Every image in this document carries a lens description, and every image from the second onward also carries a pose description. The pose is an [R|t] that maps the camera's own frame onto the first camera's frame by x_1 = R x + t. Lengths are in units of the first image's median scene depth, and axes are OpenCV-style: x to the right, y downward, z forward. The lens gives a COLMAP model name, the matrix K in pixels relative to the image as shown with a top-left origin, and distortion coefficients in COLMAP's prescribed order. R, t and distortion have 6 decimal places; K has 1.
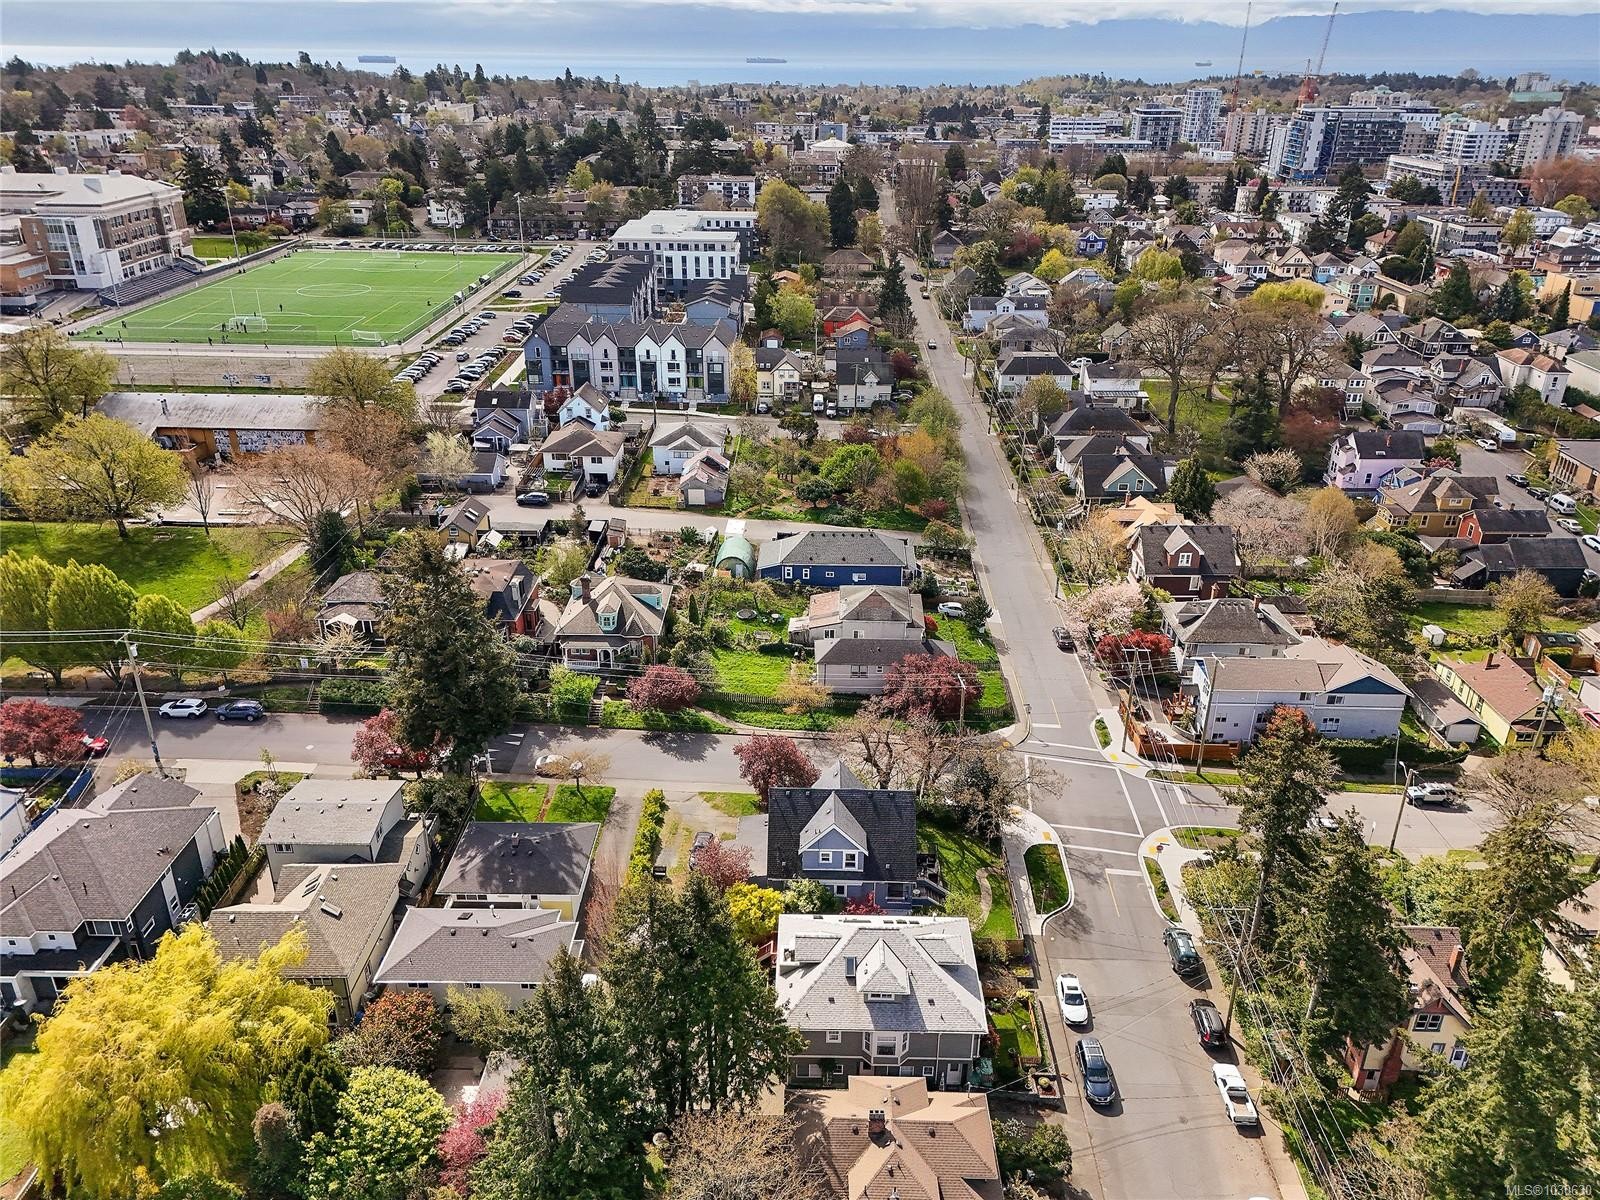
lens RADIAL K [[1167.9, 0, 810.3], [0, 1167.9, 604.8], [0, 0, 1]] dist [0.090536, -0.101343]
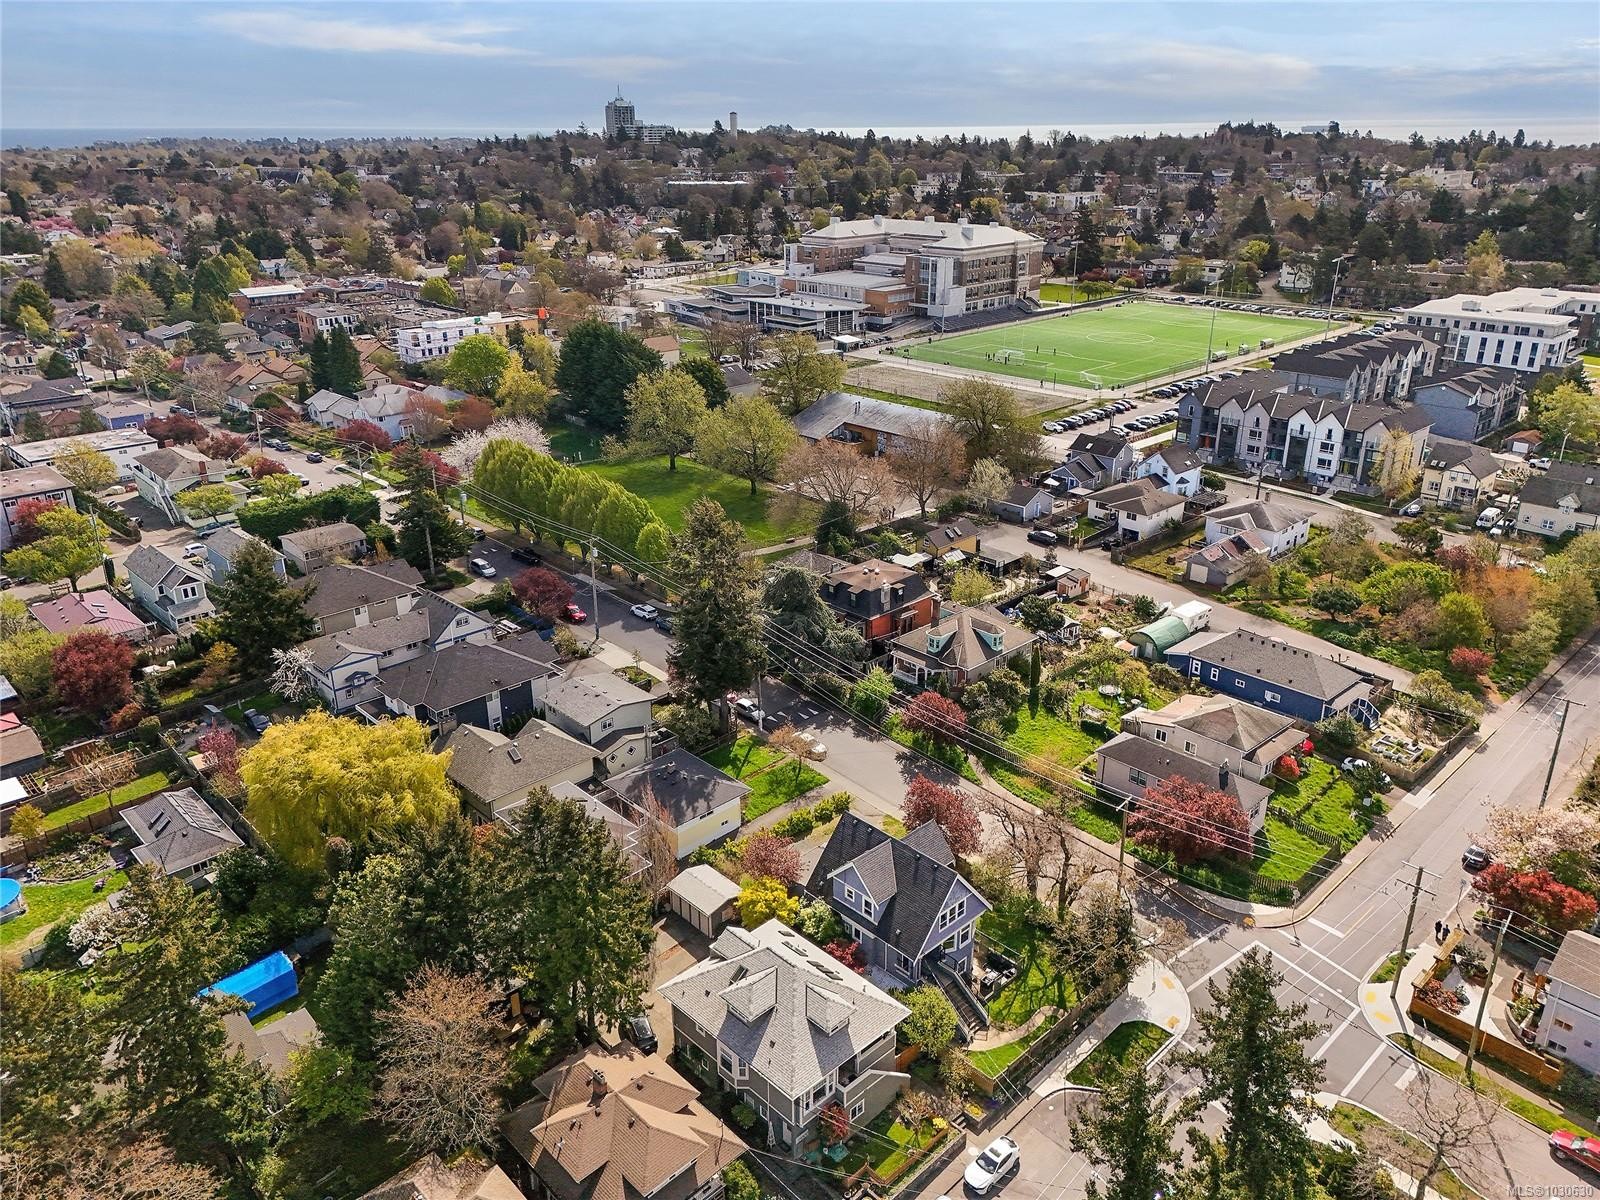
lens RADIAL K [[1167.9, 0, 810.3], [0, 1167.9, 604.8], [0, 0, 1]] dist [0.090536, -0.101343]
pose [[0.700365, 0.258967, -0.665150, 0.246491], [-0.292037, 0.954261, 0.064031, -0.030300], [0.651309, 0.149403, 0.743959, 0.084735]]
